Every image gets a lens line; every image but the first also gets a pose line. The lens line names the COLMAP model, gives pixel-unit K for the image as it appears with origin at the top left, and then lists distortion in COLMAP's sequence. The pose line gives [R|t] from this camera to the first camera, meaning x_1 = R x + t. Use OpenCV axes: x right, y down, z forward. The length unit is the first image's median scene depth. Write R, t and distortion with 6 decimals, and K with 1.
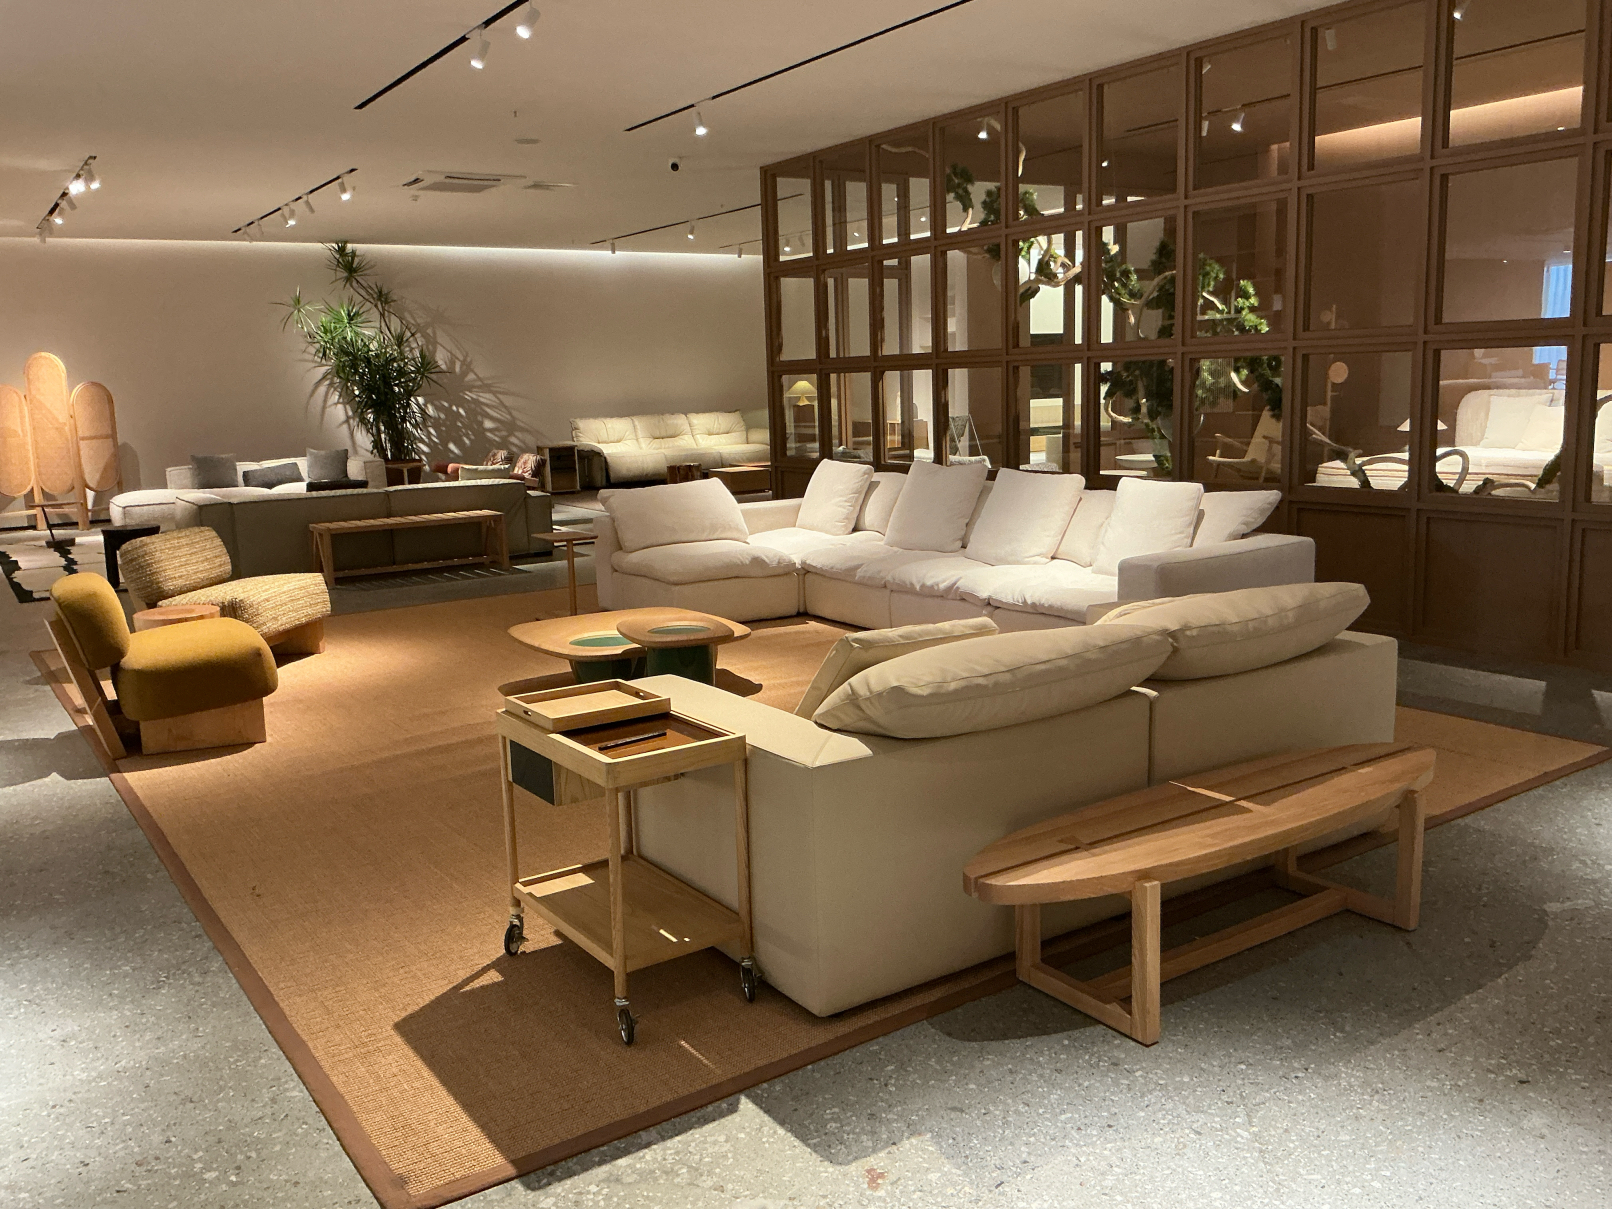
lens RADIAL K [[1350.3, 0, 807.7], [0, 1350.3, 598.8], [0, 0, 1]] dist [0.076708, -0.132184]
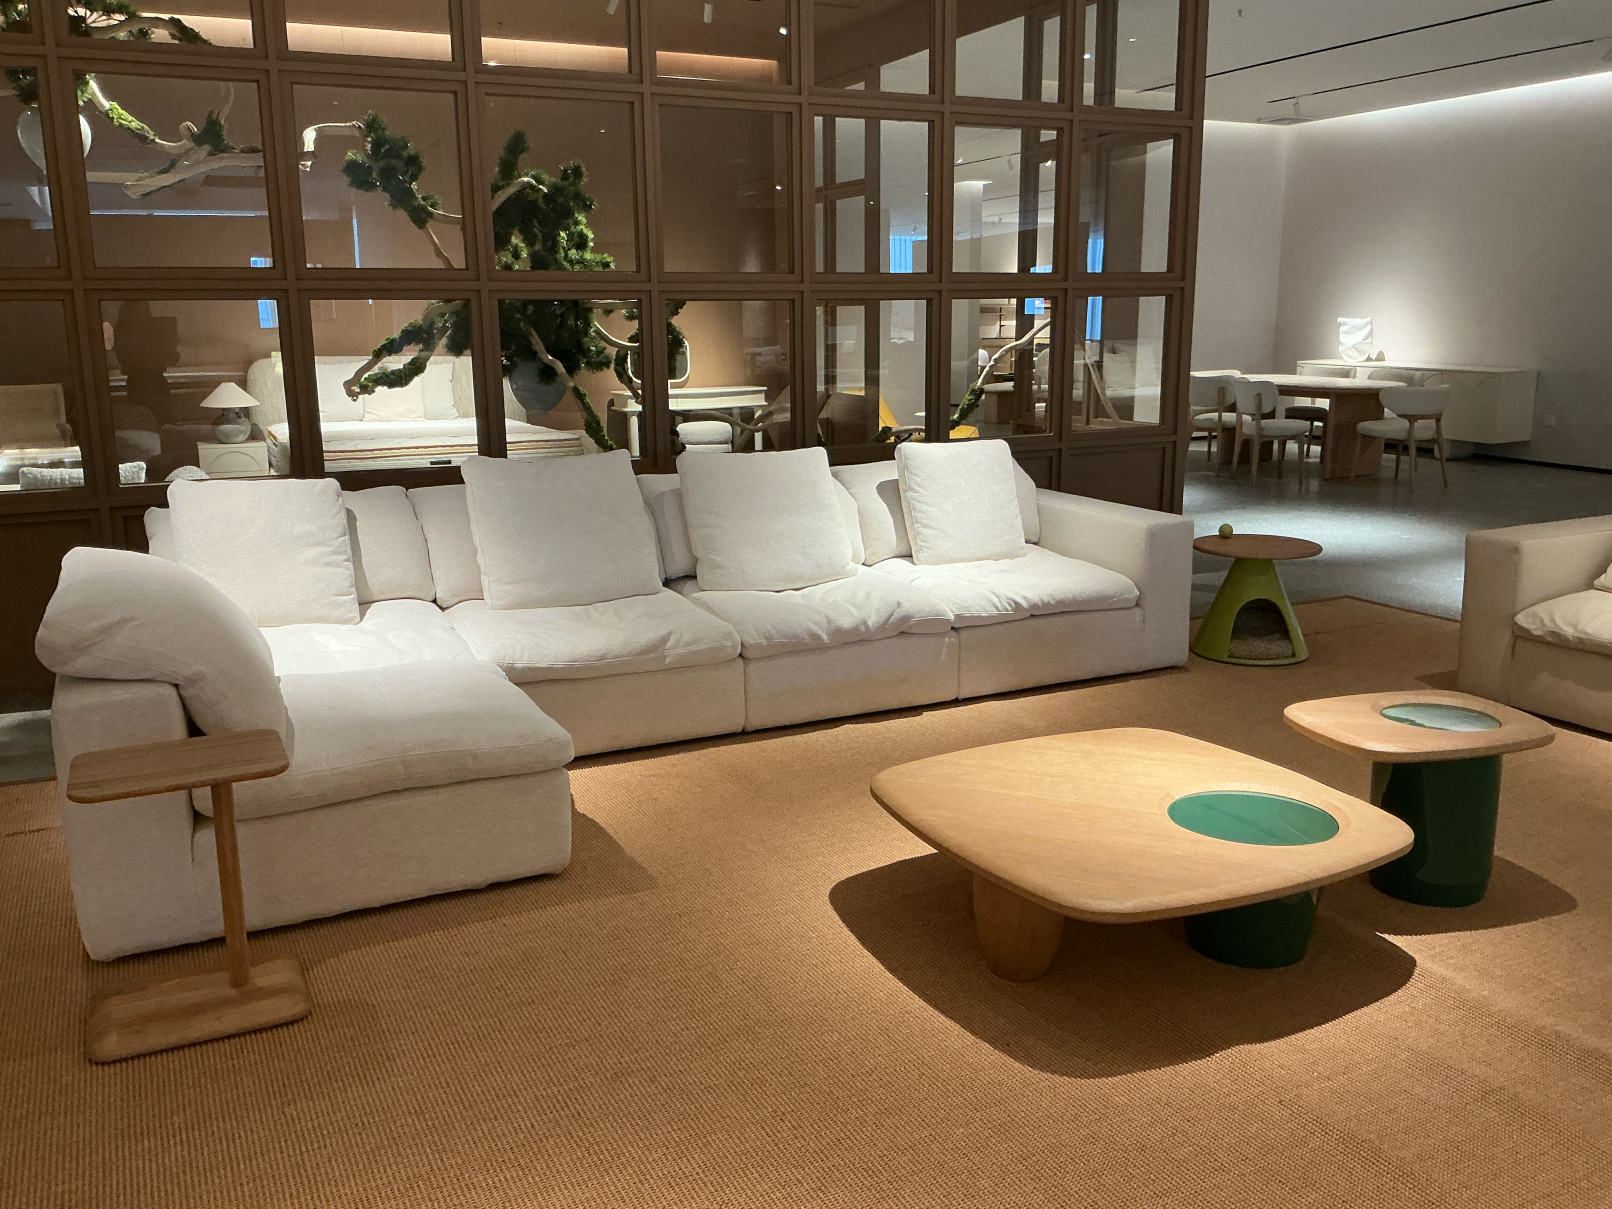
lens RADIAL K [[1350.3, 0, 807.7], [0, 1350.3, 598.8], [0, 0, 1]] dist [0.076708, -0.132184]
pose [[0.167662, -0.181409, 0.969010, -0.584122], [0.170892, 0.973391, 0.152660, -0.135118], [-0.970920, 0.140001, 0.194202, 0.928877]]
